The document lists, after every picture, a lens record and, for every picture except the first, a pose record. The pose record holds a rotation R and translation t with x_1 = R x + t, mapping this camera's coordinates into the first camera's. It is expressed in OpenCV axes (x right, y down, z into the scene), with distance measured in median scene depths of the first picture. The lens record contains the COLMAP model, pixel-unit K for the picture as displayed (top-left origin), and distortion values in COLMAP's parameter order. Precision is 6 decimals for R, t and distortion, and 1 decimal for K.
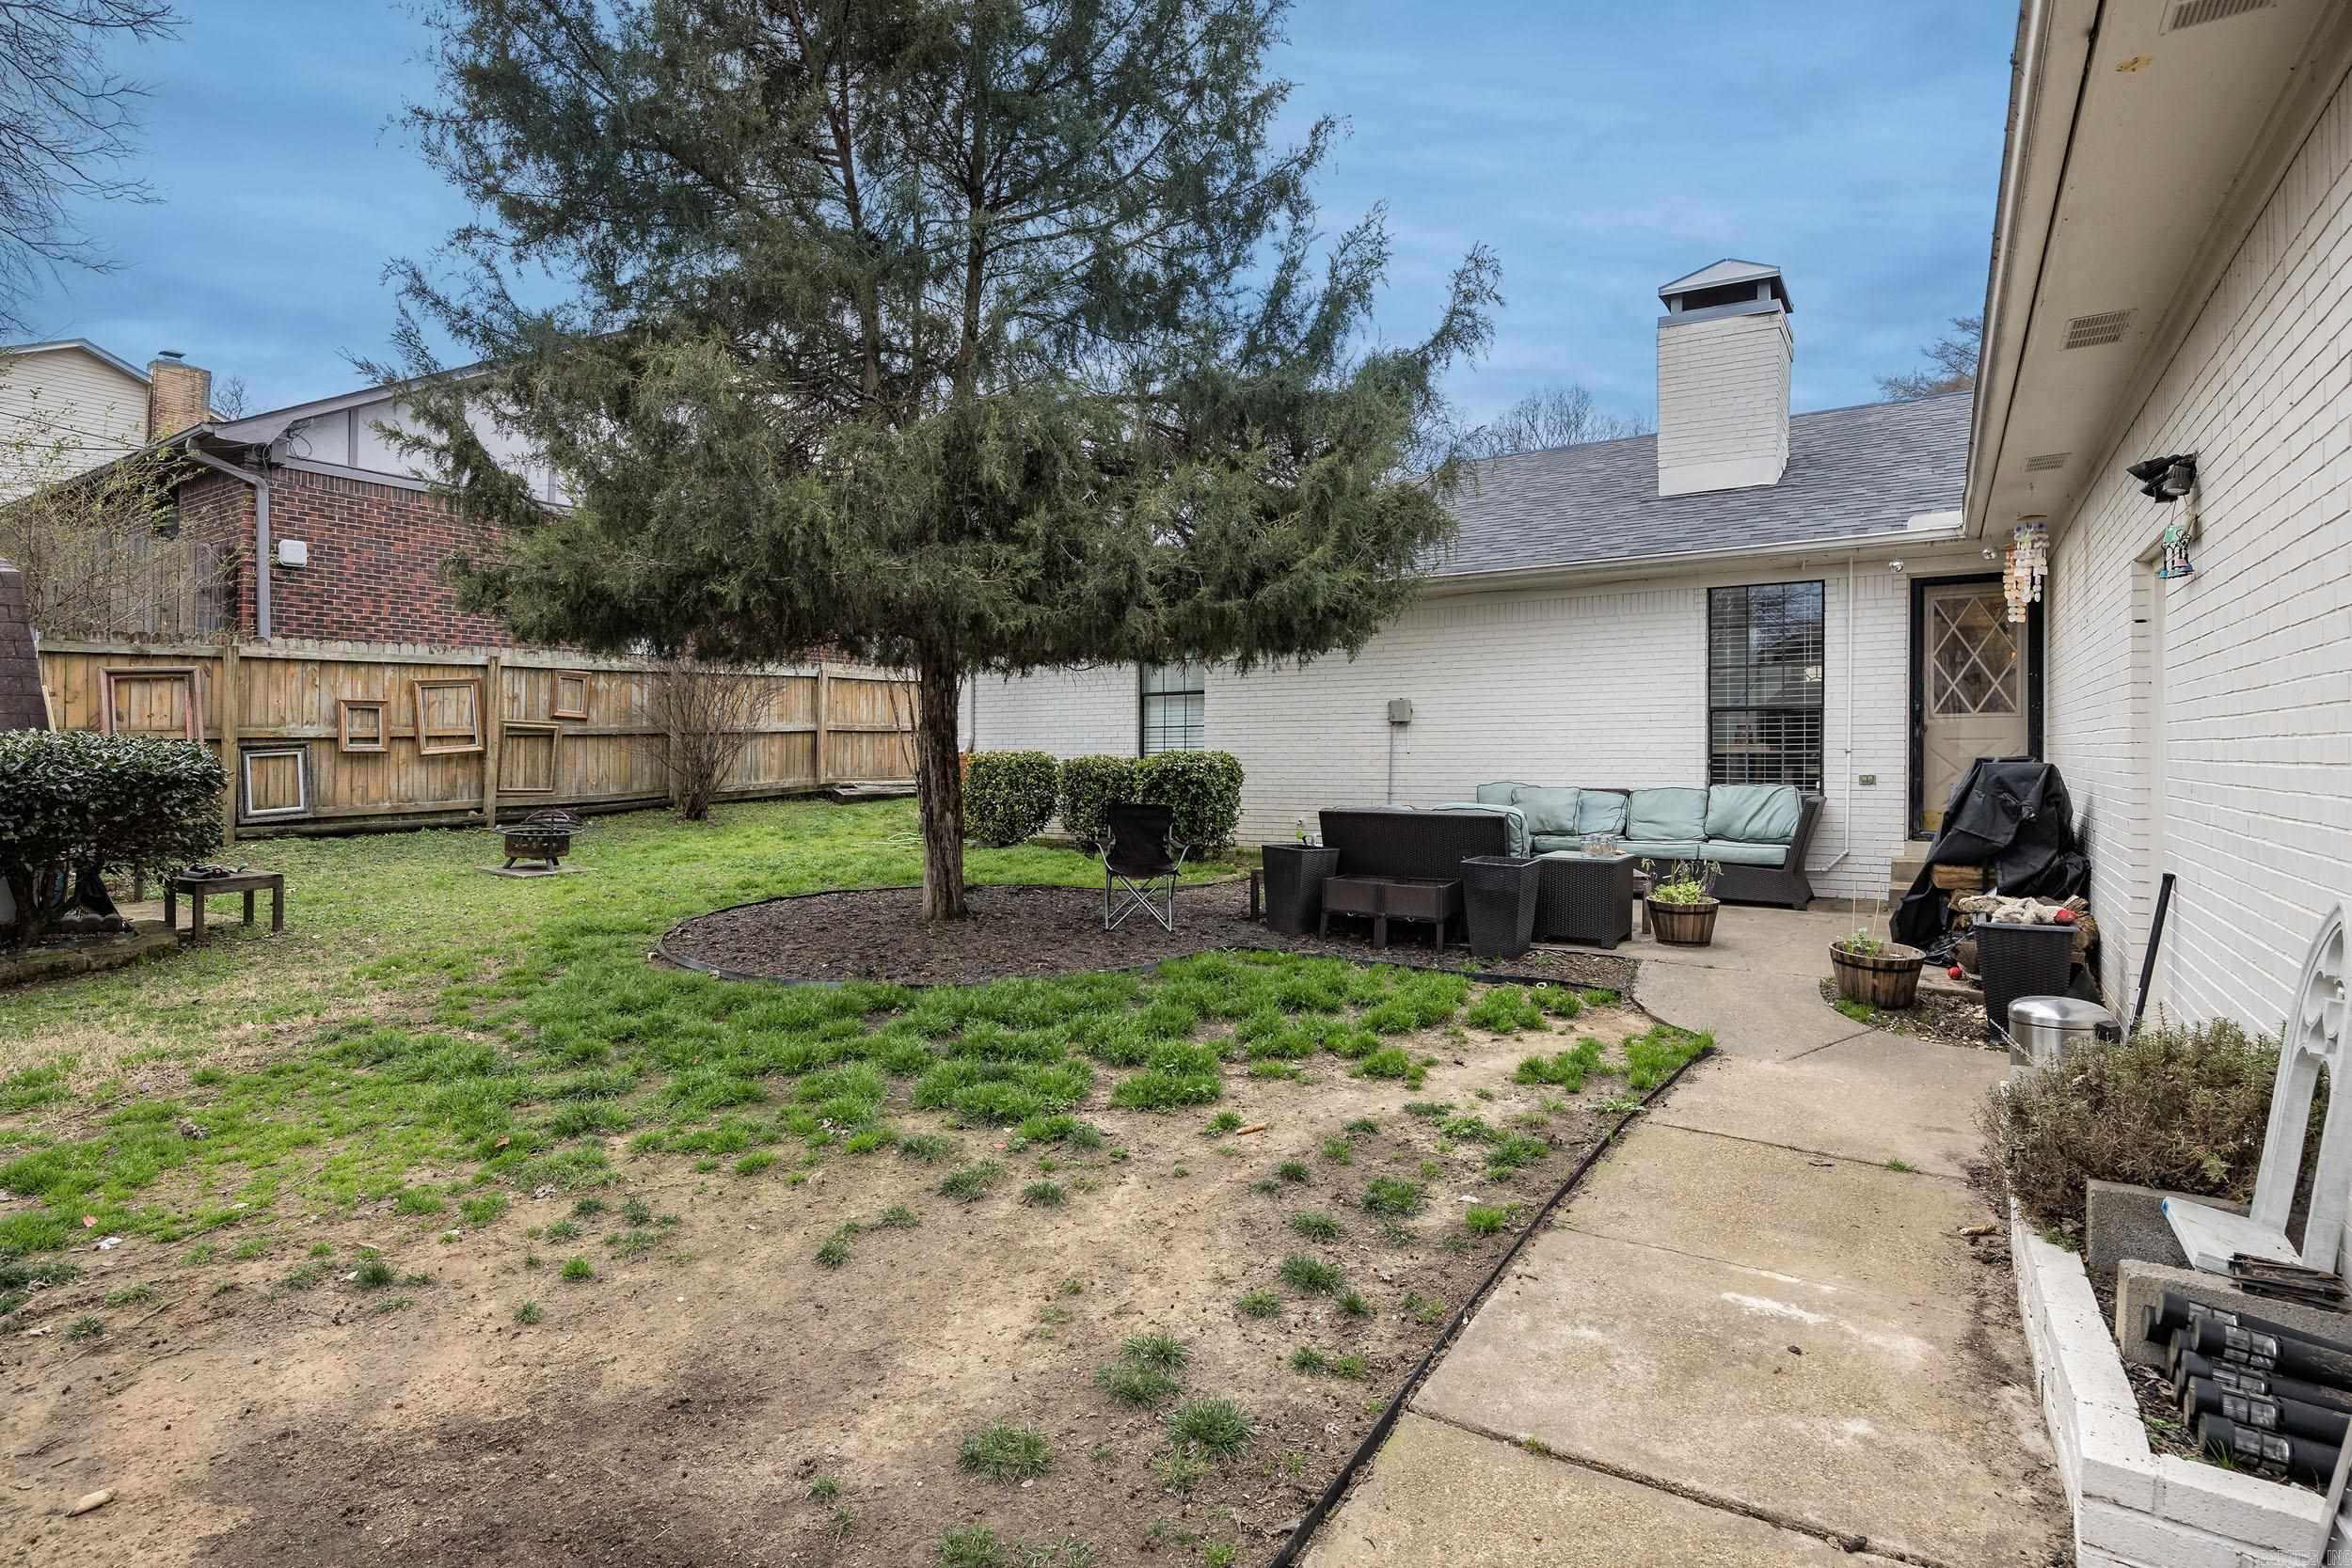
lens RADIAL K [[1221.9, 0, 1118.8], [0, 1221.9, 758.6], [0, 0, 1]] dist [-0.015931, 0.000536]
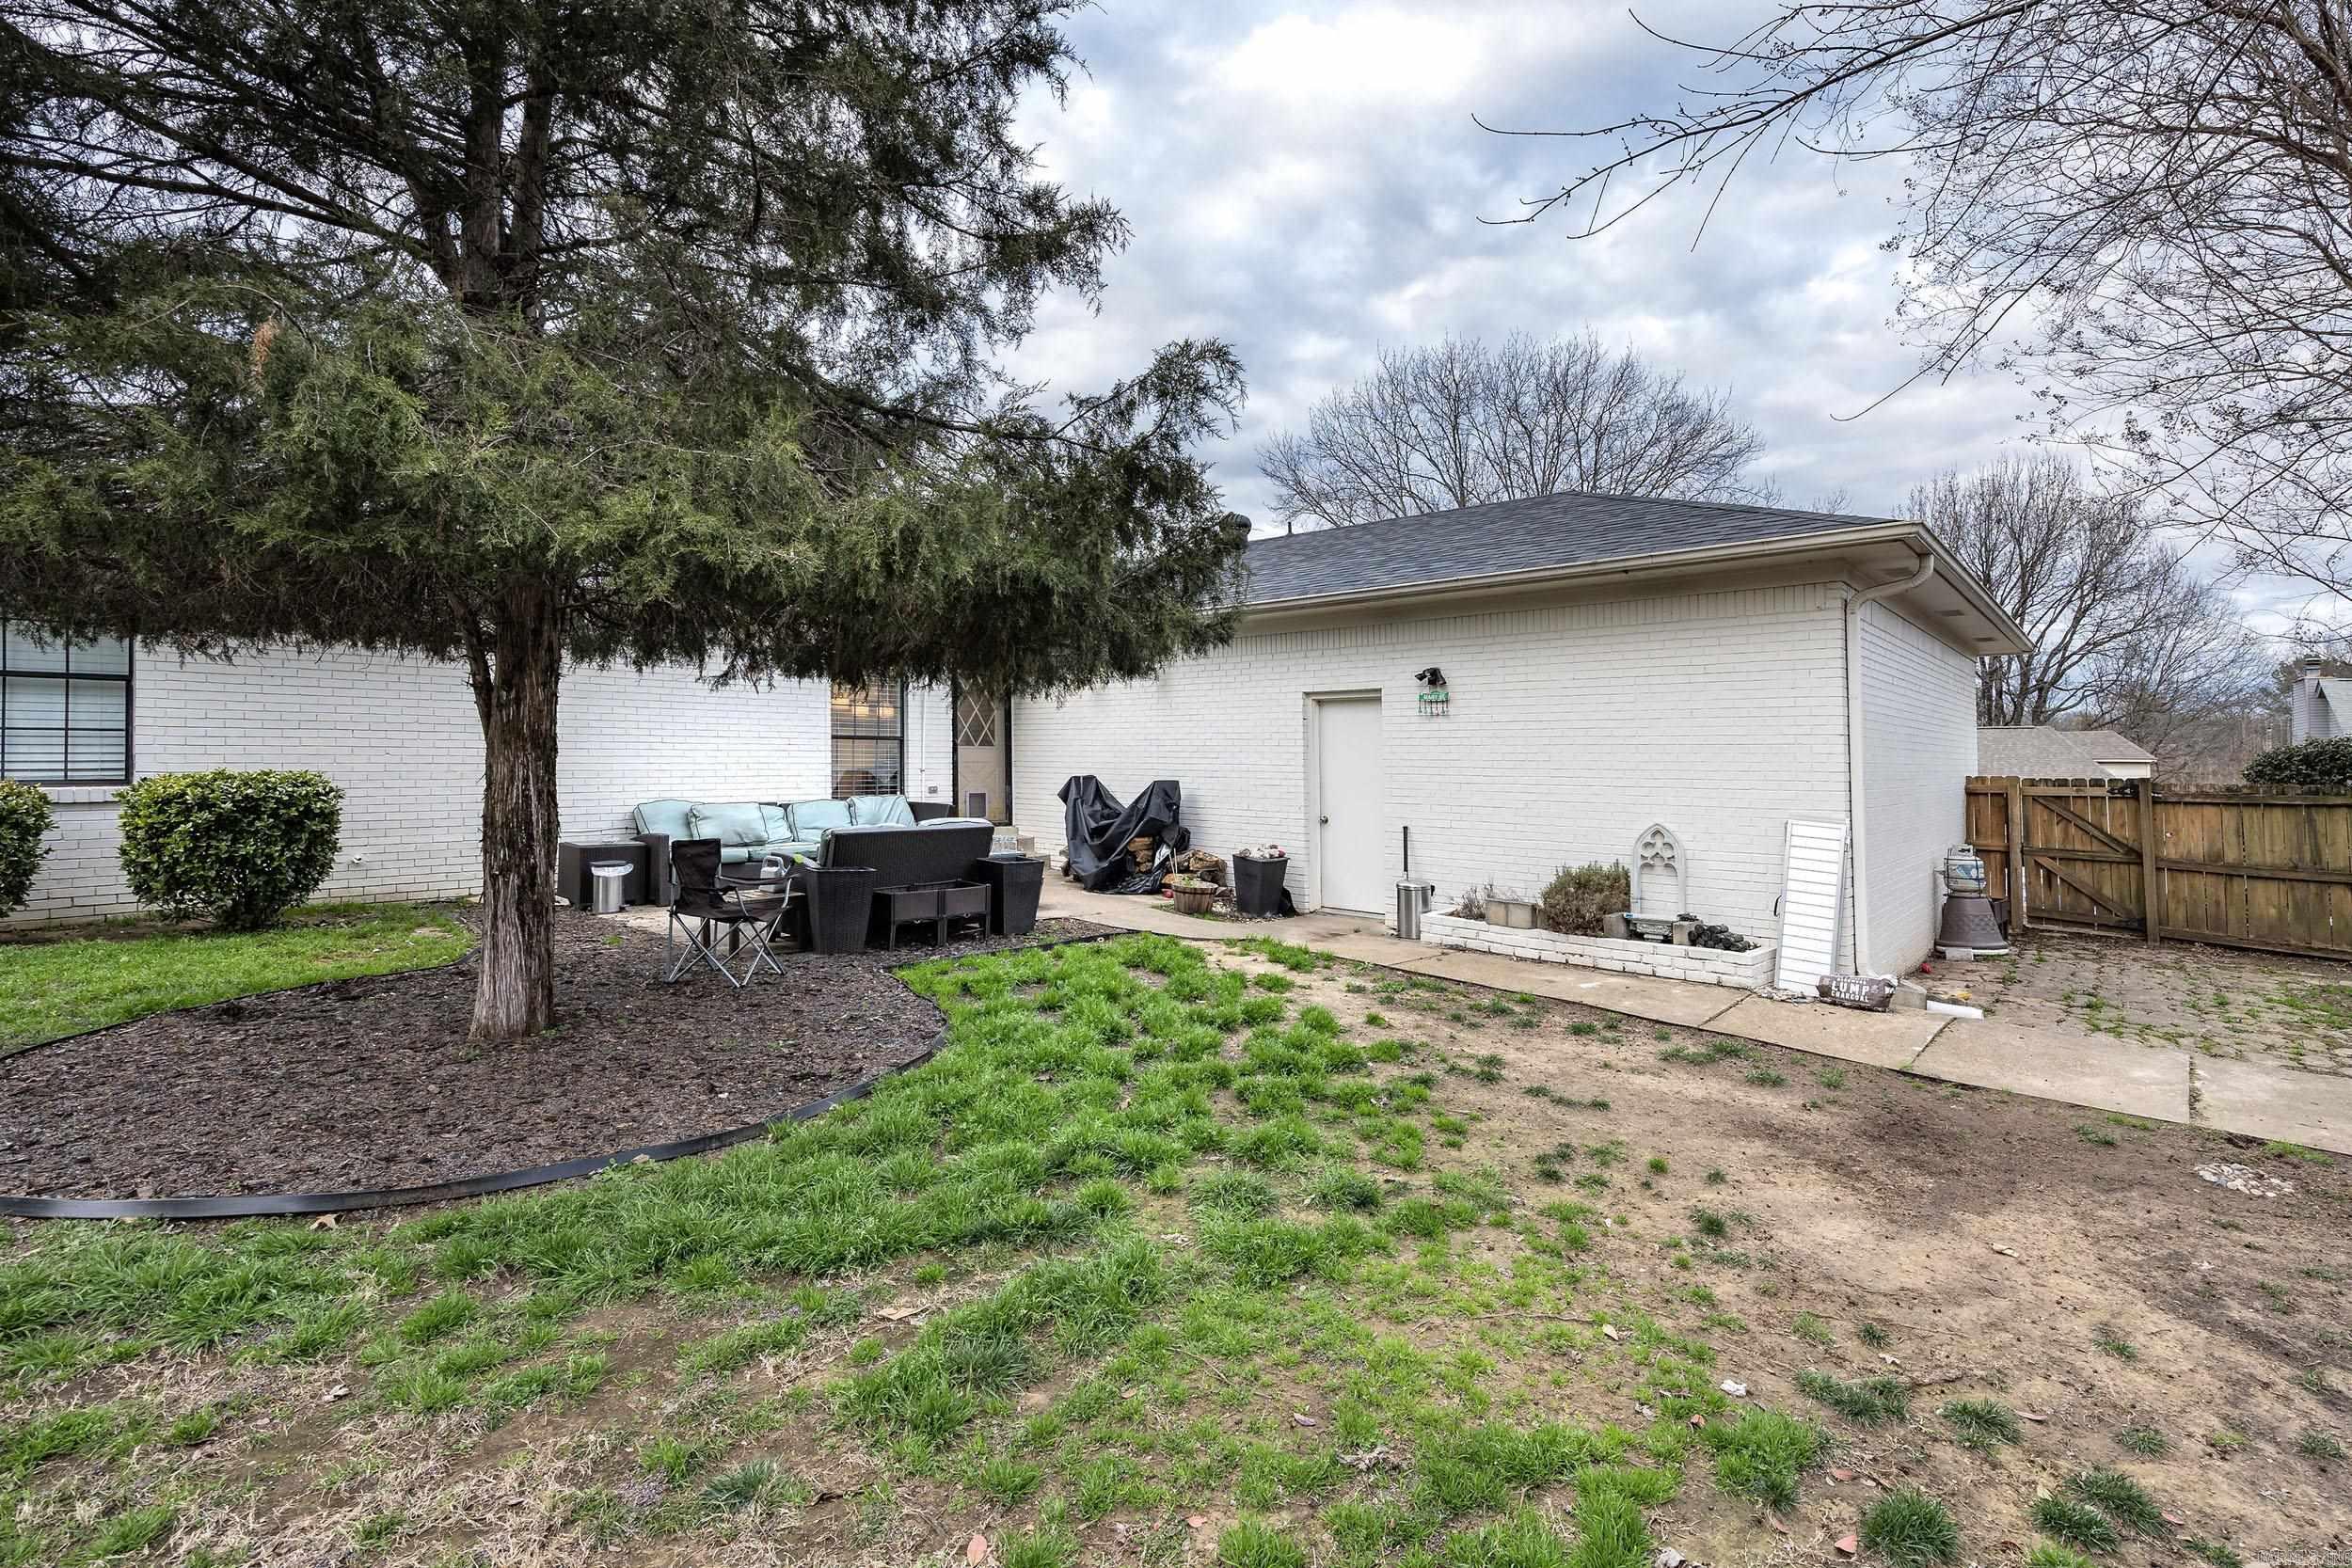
lens RADIAL K [[966.6, 0, 1229.3], [0, 966.6, 704.0], [0, 0, 1]] dist [-0.002872, -0.000252]
pose [[0.170562, 0.041721, 0.984463, -0.528617], [0.007890, 0.999013, -0.043704, -0.032335], [-0.985315, 0.015221, 0.170064, 0.396711]]
